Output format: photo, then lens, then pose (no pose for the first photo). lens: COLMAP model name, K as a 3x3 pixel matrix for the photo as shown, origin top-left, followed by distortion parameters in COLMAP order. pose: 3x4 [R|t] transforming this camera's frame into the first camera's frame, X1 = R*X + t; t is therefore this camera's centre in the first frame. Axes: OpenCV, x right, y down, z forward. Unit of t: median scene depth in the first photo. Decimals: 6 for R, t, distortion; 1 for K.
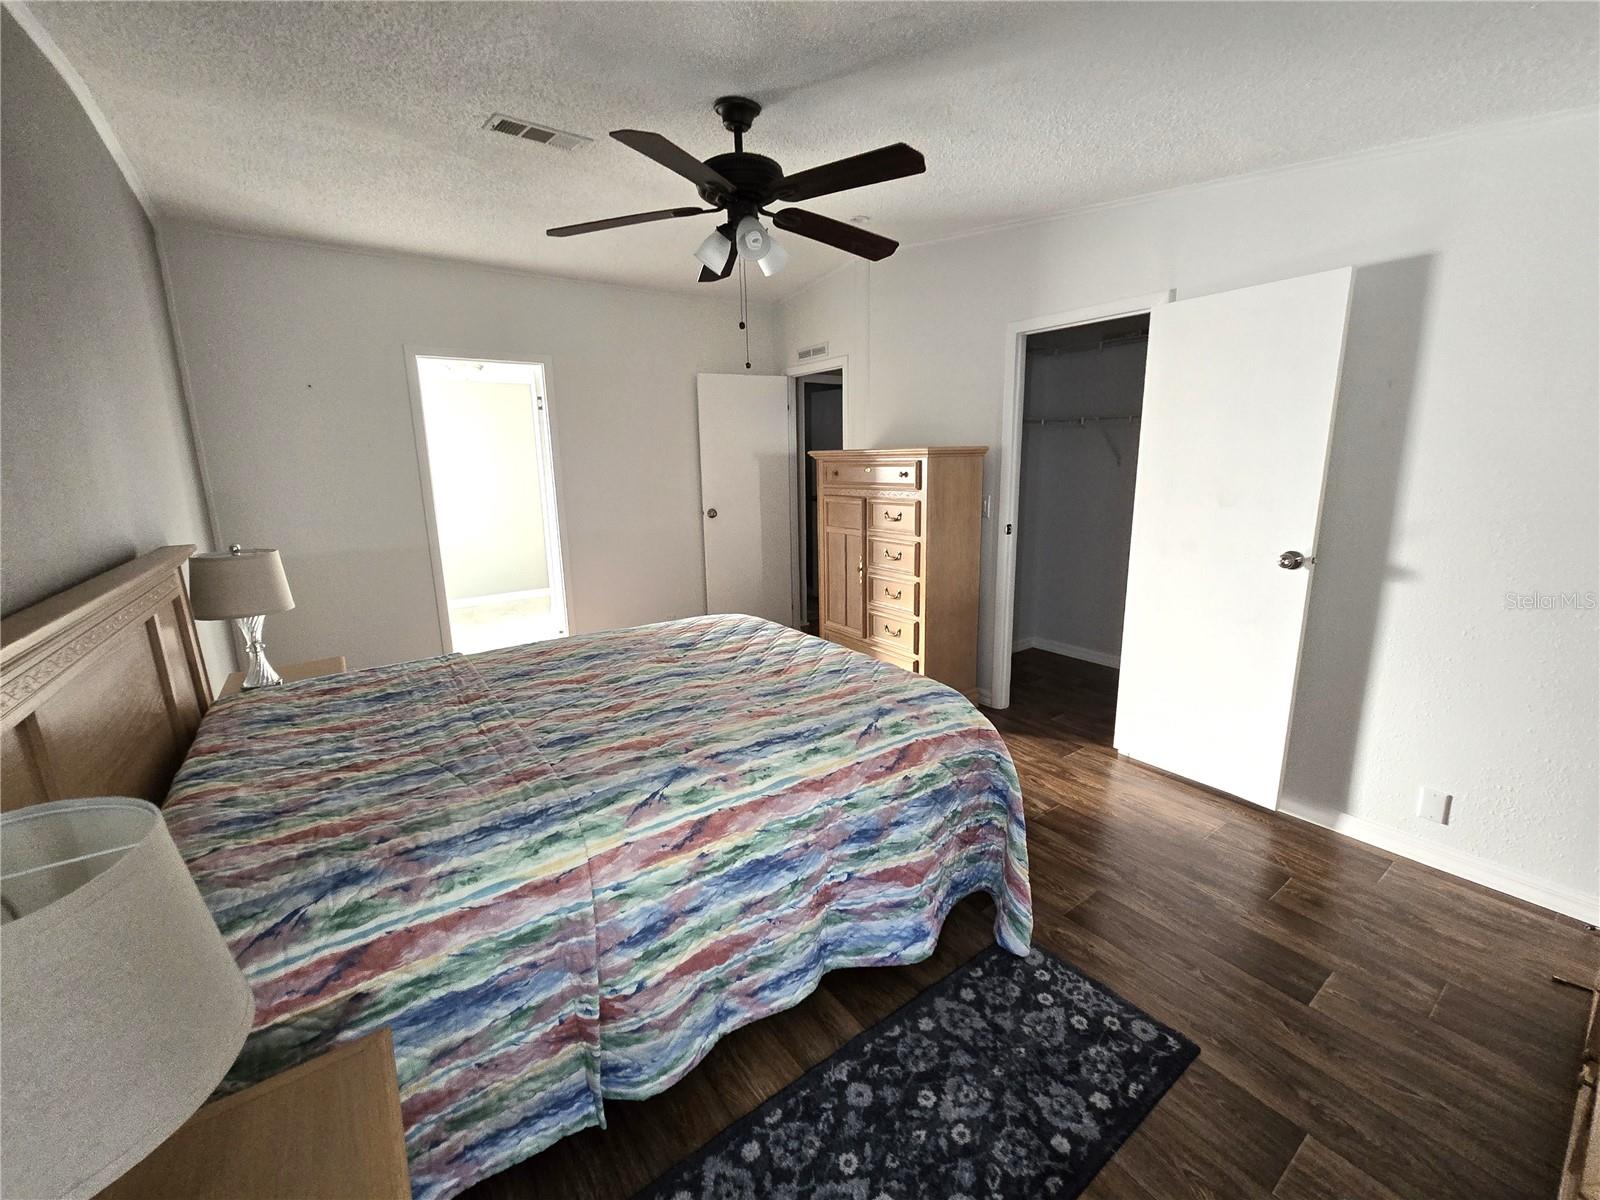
lens RADIAL K [[658.9, 0, 808.2], [0, 658.9, 603.0], [0, 0, 1]] dist [-0.002359, 0.002174]
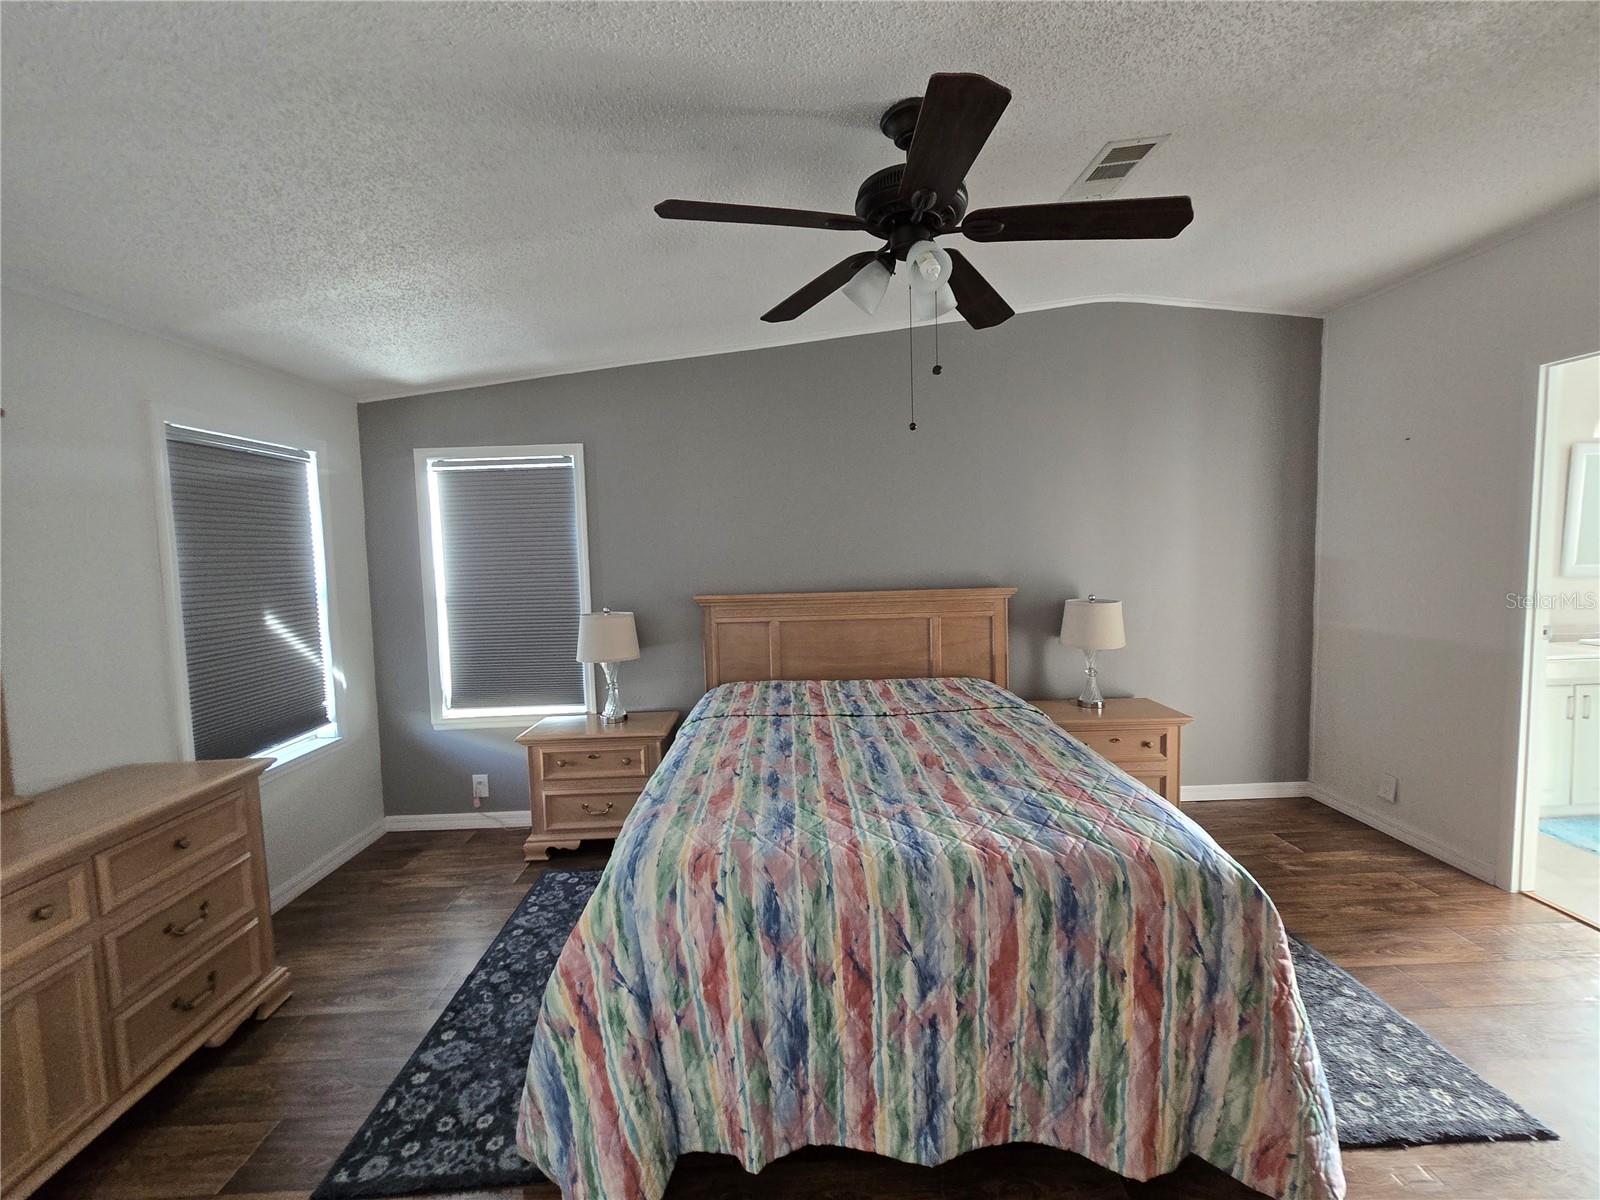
lens RADIAL K [[658.9, 0, 804.4], [0, 658.9, 600.2], [0, 0, 1]] dist [-0.002359, 0.002174]
pose [[-0.568517, 0.101621, -0.816371, 0.814387], [-0.139157, 0.966163, 0.217175, -0.404685], [0.810817, 0.237071, -0.535138, 1.739807]]
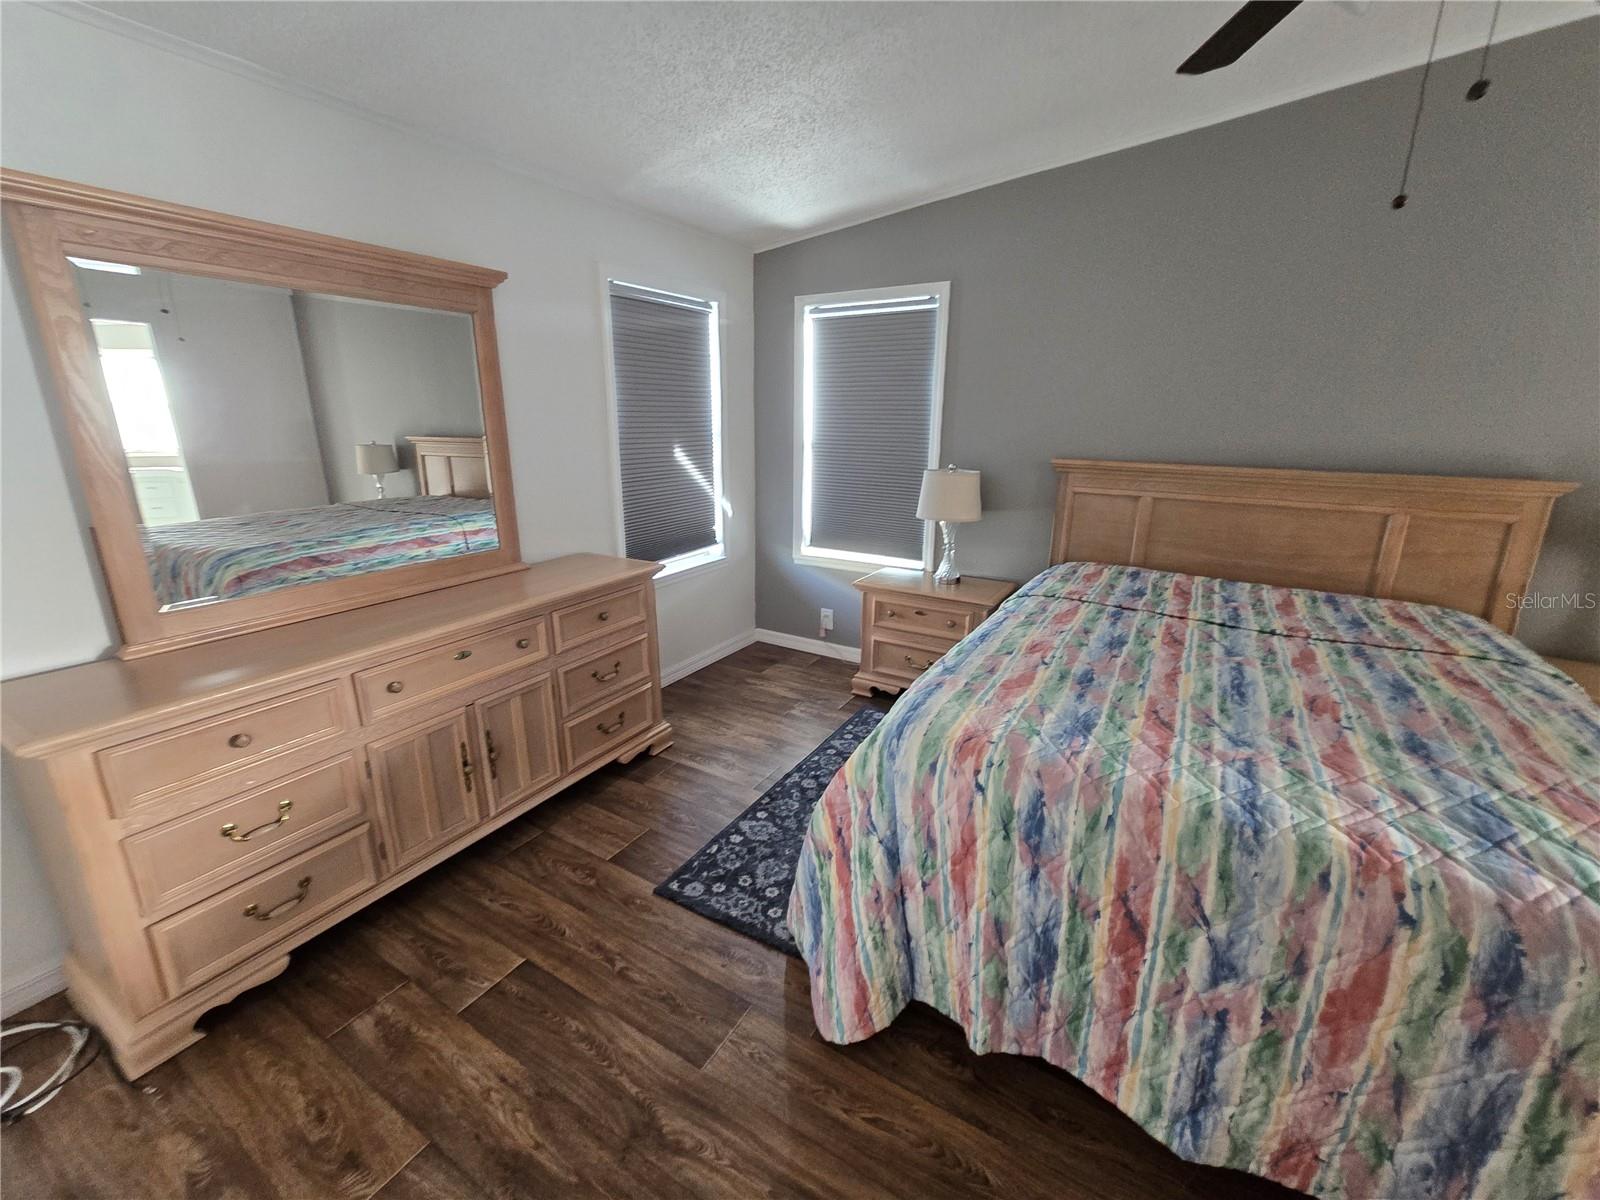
lens RADIAL K [[658.9, 0, 802.4], [0, 658.9, 594.9], [0, 0, 1]] dist [-0.002359, 0.002174]
pose [[-0.923085, 0.116129, -0.366644, 0.680531], [-0.072113, 0.884153, 0.461598, -0.382044], [0.377774, 0.452534, -0.807774, 1.736500]]
